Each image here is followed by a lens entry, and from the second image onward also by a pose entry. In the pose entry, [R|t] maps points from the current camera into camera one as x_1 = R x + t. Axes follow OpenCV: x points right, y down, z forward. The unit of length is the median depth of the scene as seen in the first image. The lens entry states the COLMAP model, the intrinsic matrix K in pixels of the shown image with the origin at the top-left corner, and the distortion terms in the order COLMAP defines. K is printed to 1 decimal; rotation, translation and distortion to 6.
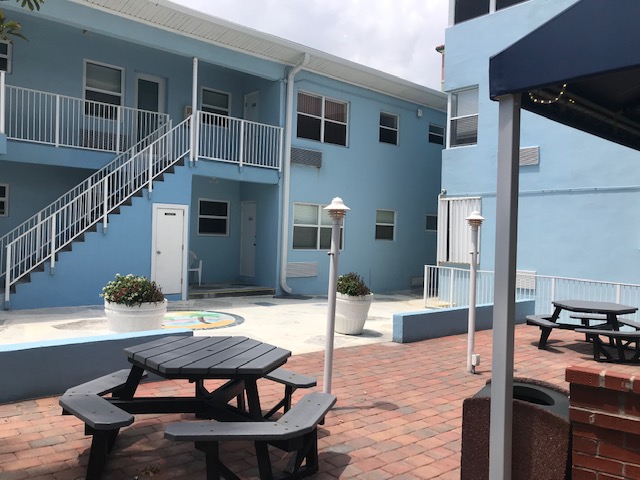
lens RADIAL K [[526.6, 0, 320.8], [0, 526.6, 239.8], [0, 0, 1]] dist [0.019703, -0.012685]
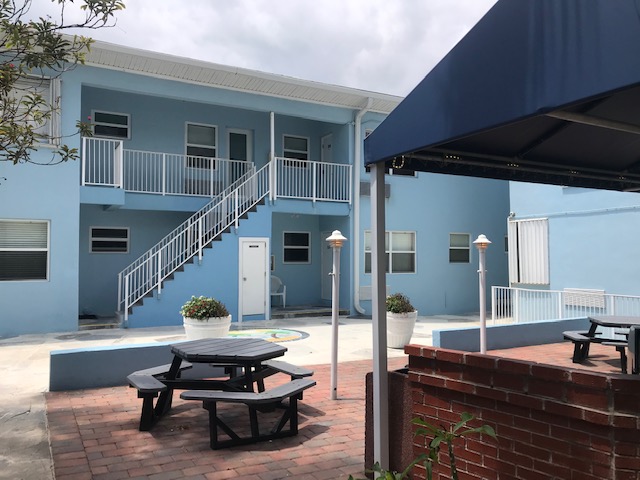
lens RADIAL K [[526.6, 0, 319.8], [0, 526.6, 240.9], [0, 0, 1]] dist [0.019703, -0.012685]
pose [[0.974645, -0.039099, -0.220313, 0.115770], [0.028404, 0.998269, -0.051504, 0.003629], [0.221946, 0.043940, 0.974068, -0.105912]]
